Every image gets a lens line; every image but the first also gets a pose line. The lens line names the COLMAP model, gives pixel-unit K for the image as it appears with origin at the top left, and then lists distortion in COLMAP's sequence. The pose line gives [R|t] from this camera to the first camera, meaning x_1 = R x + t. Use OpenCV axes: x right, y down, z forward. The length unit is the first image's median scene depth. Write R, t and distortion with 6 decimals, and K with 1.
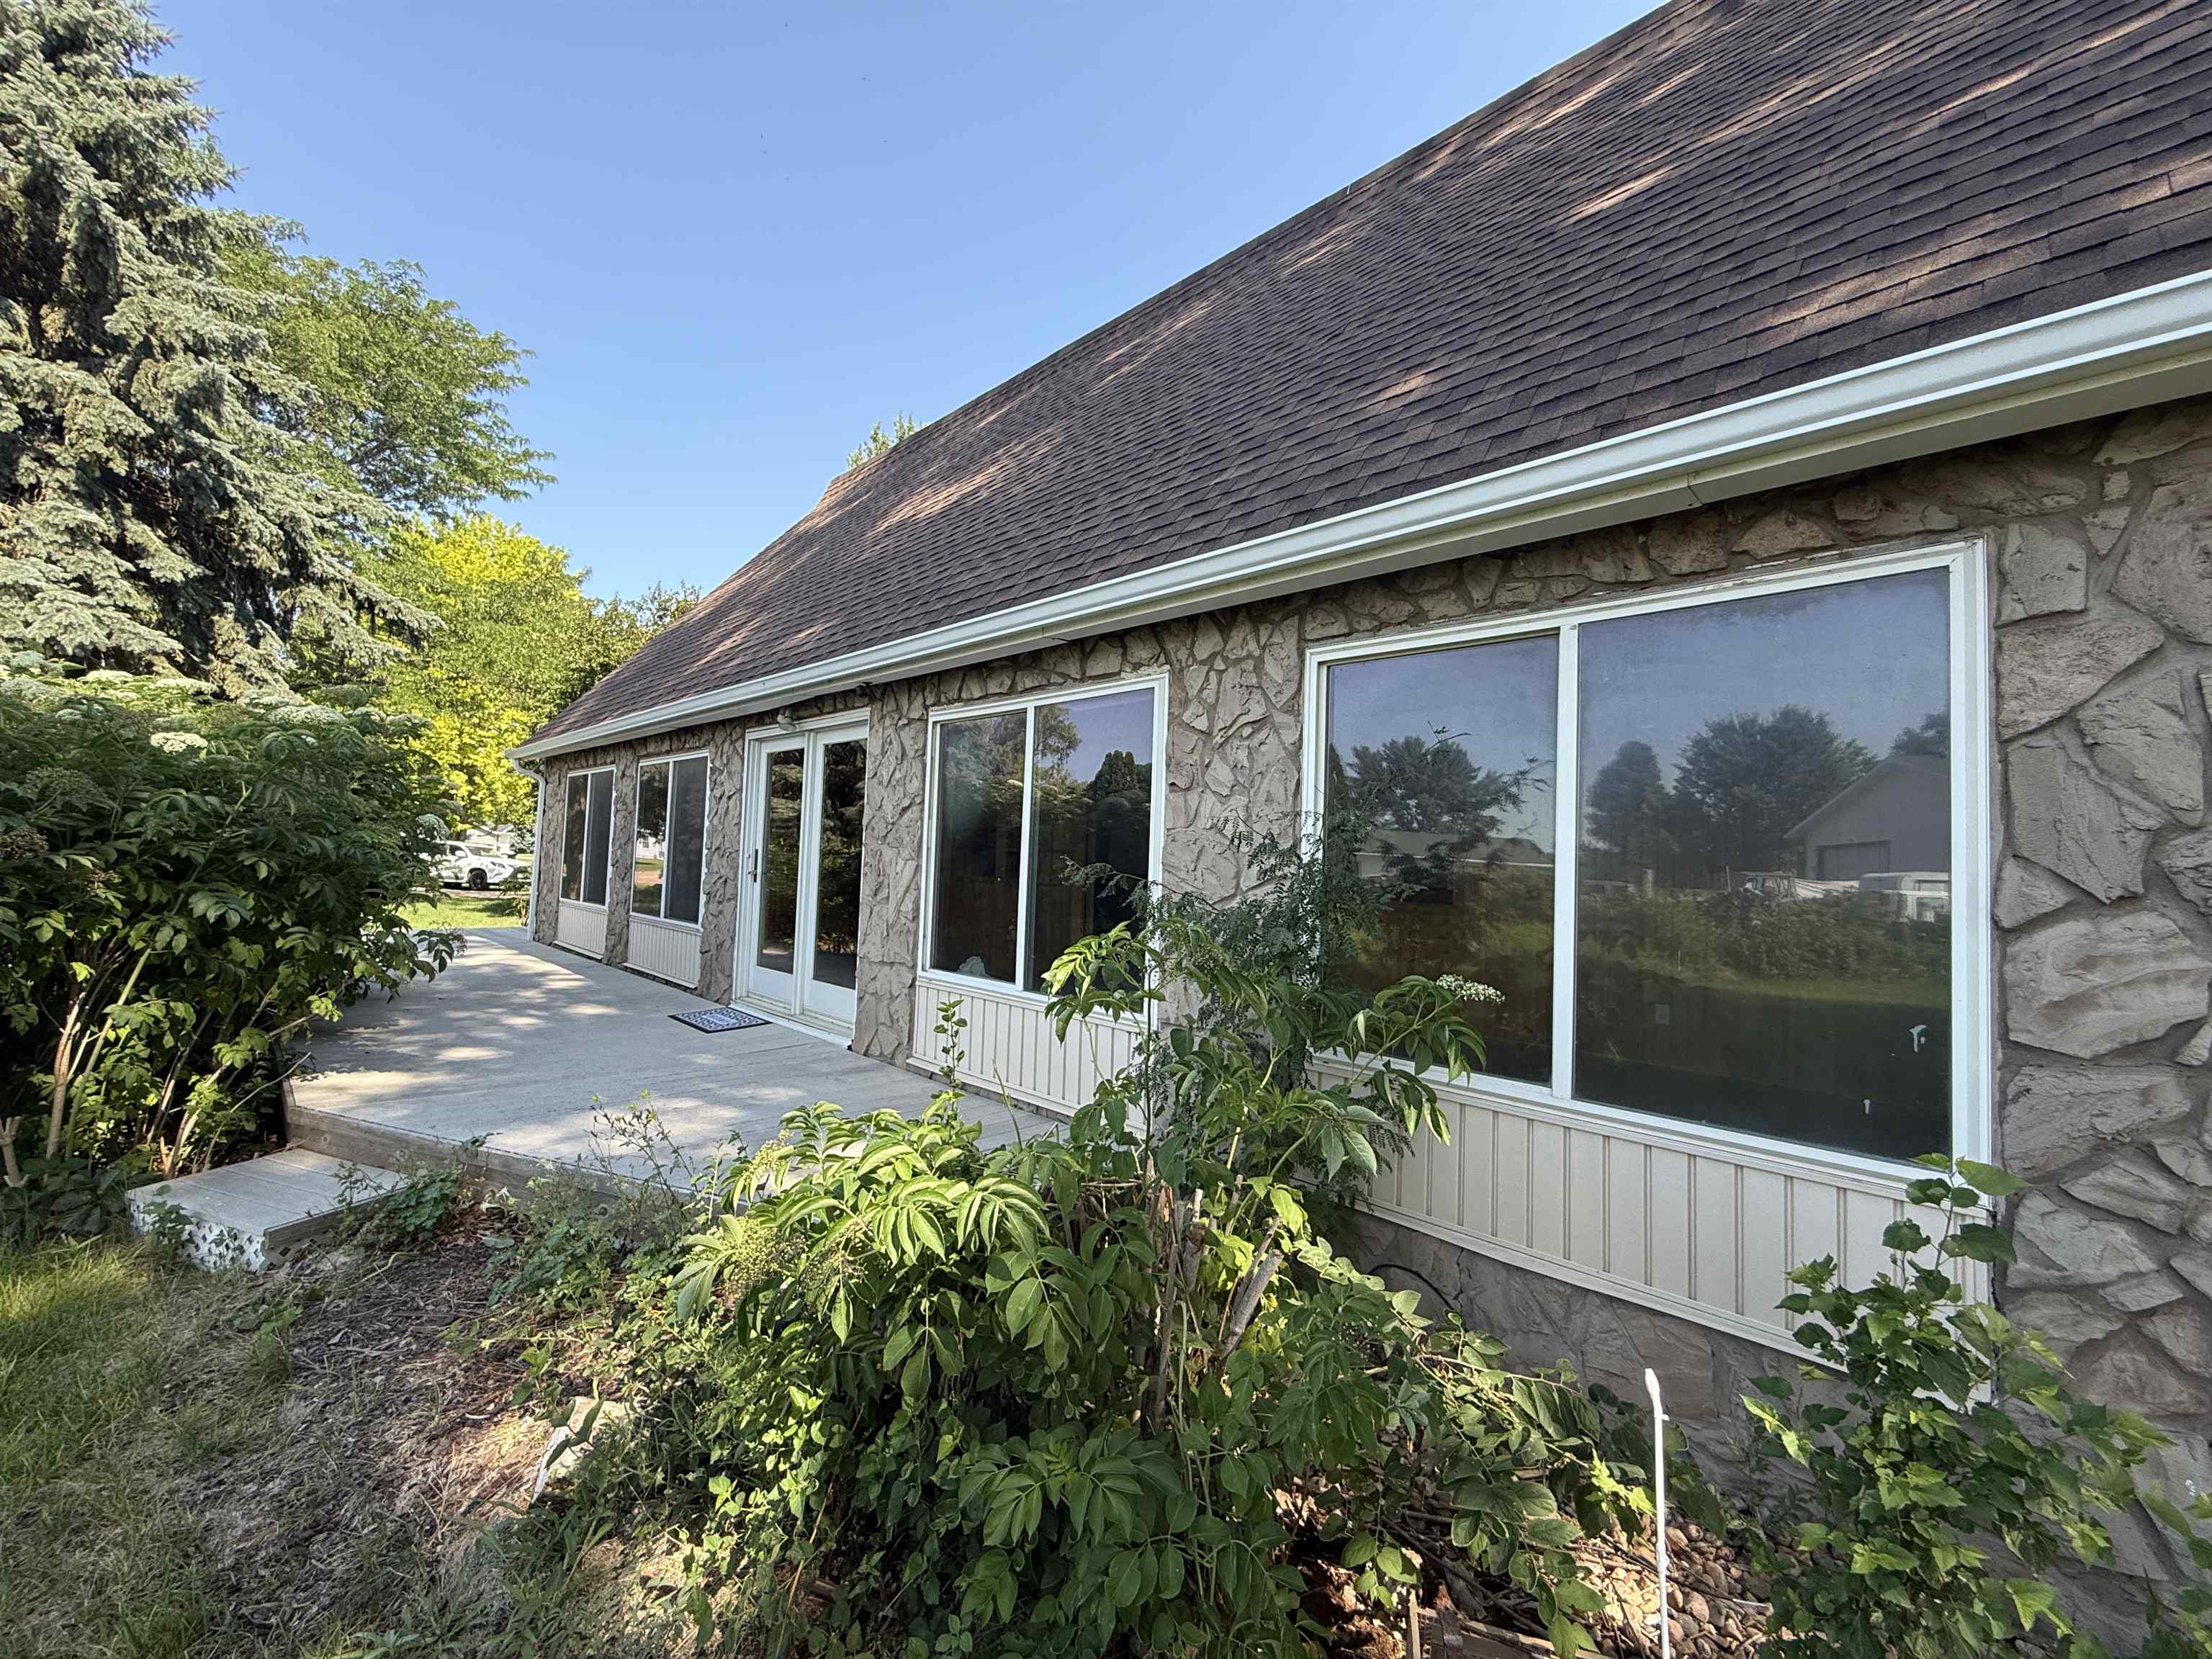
lens RADIAL K [[891.0, 0, 1109.3], [0, 891.0, 826.3], [0, 0, 1]] dist [-0.001775, 0.001511]
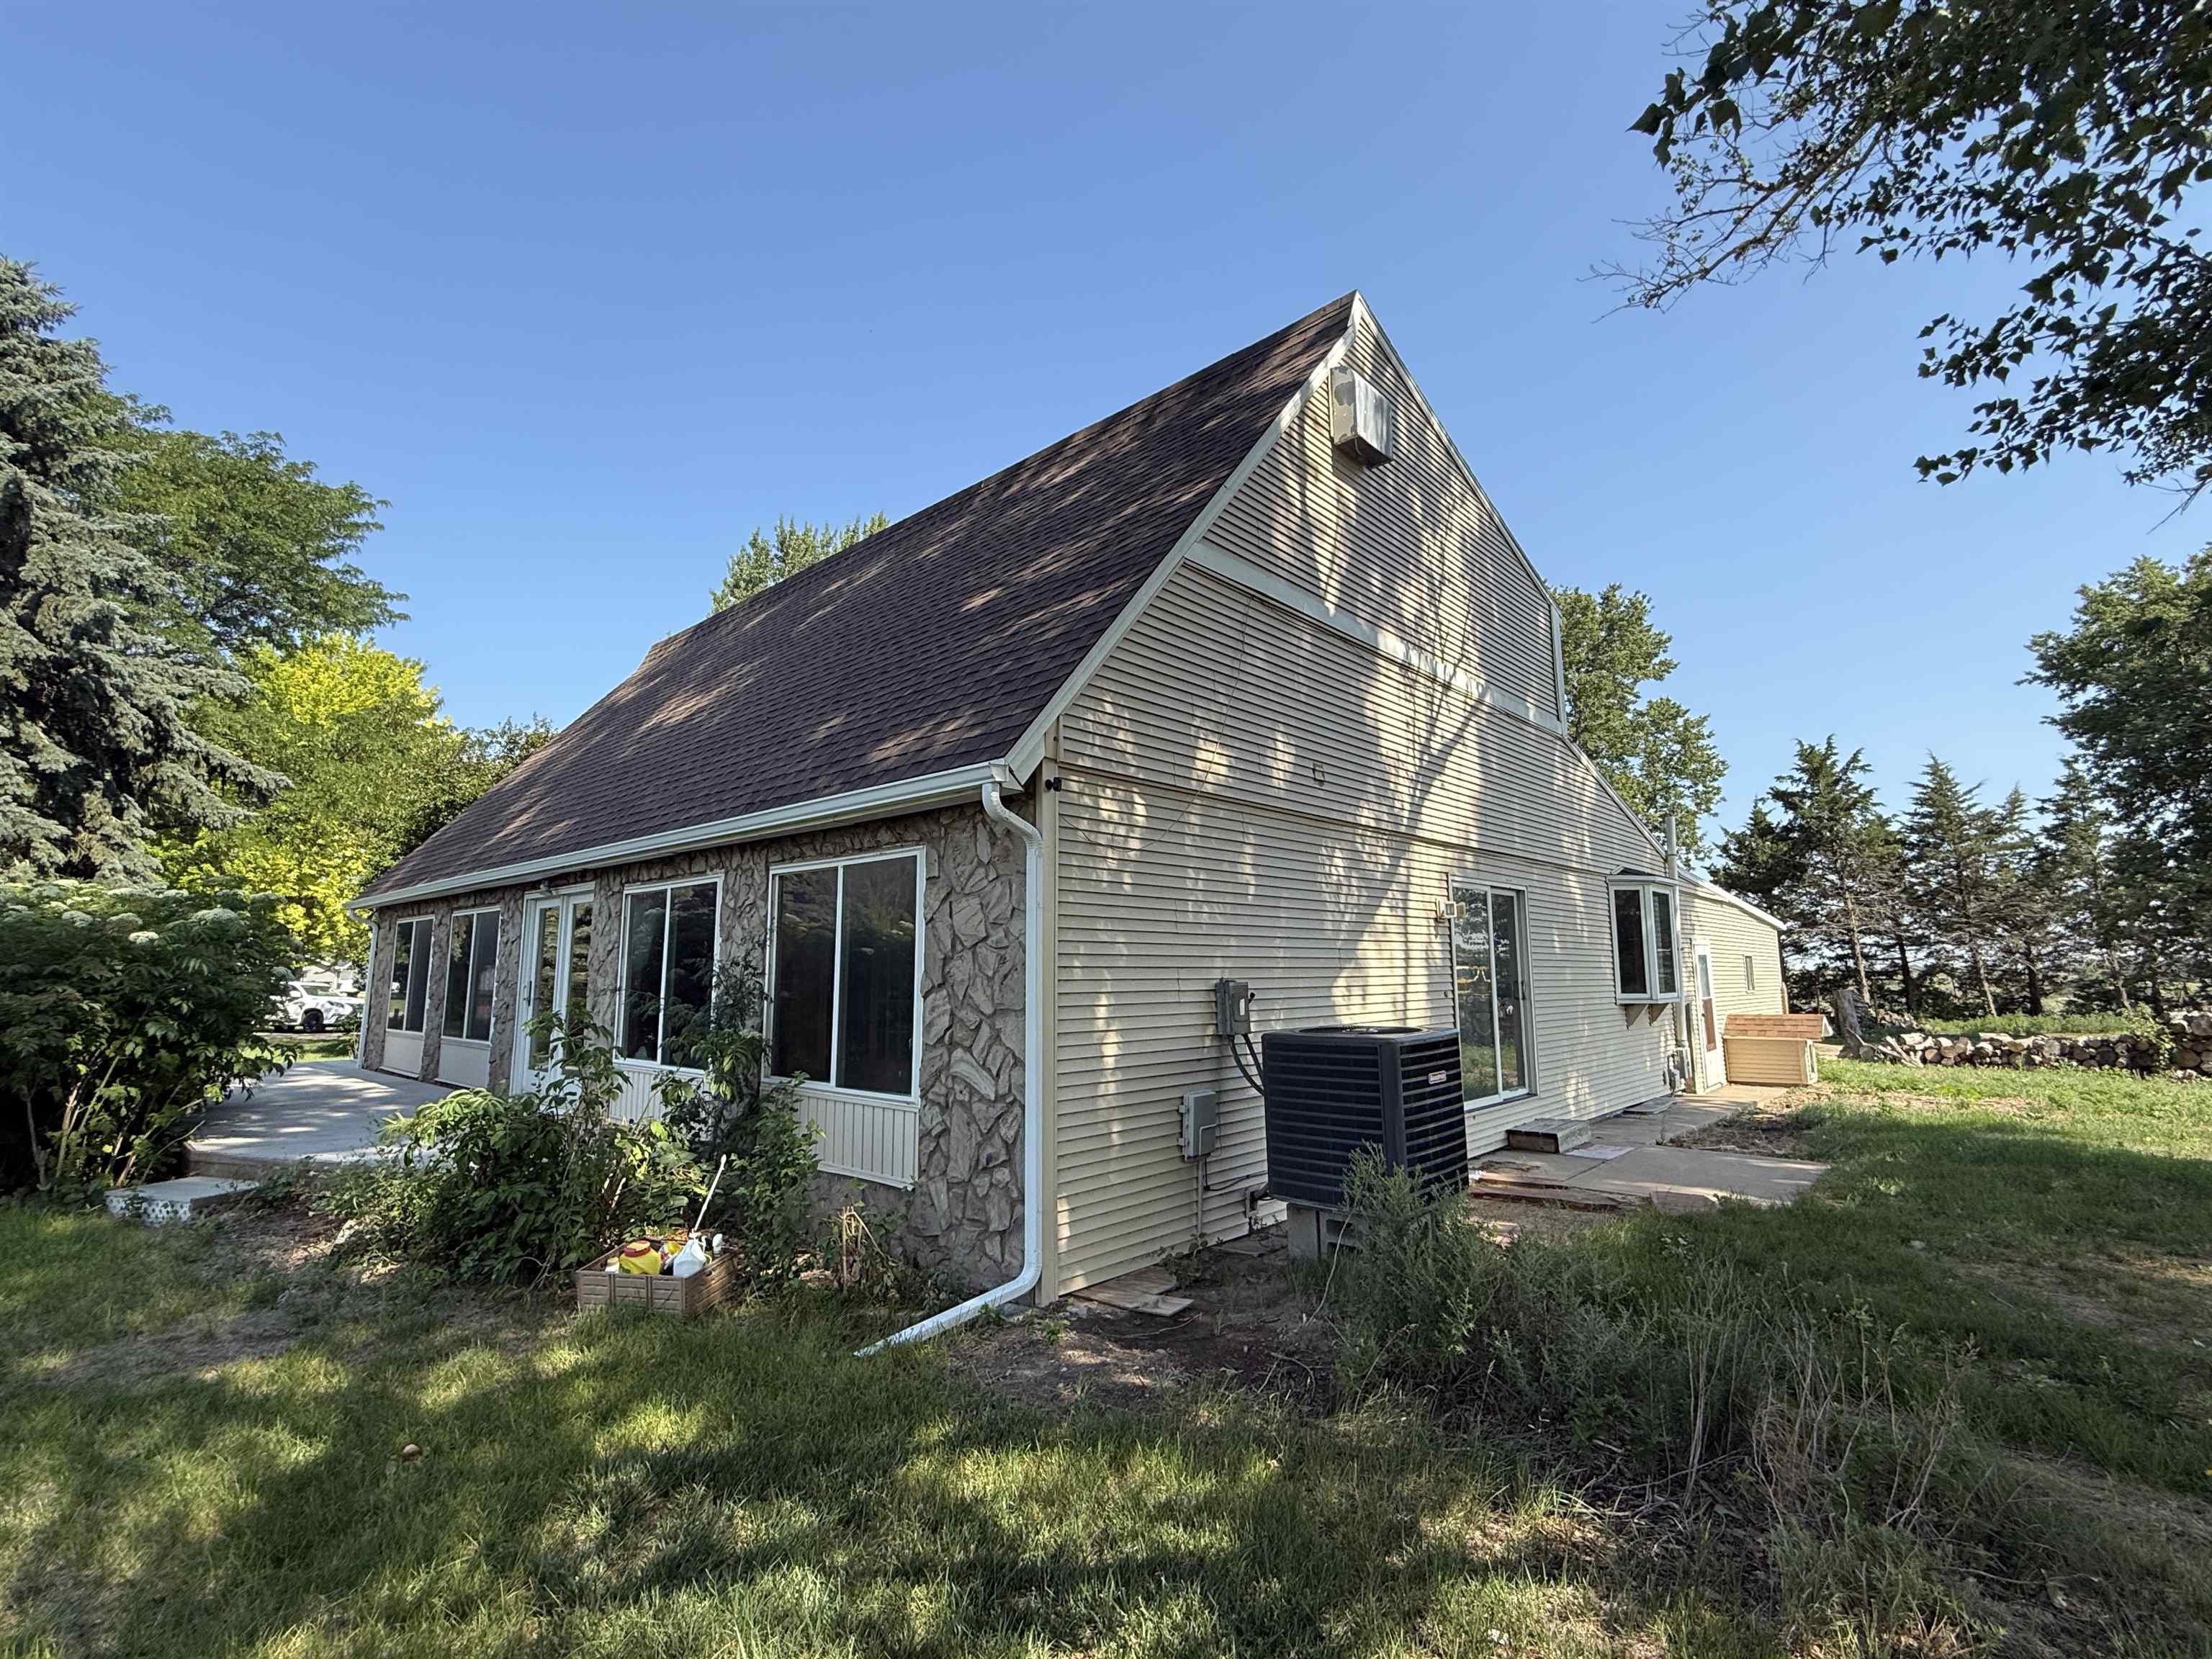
lens RADIAL K [[1019.4, 0, 1104.7], [0, 1019.4, 826.6], [0, 0, 1]] dist [0.004205, 0.000586]
pose [[0.998578, -0.033980, 0.041072, 0.263575], [0.037971, 0.994196, -0.100656, -0.011608], [-0.037413, 0.102073, 0.994073, -0.373281]]
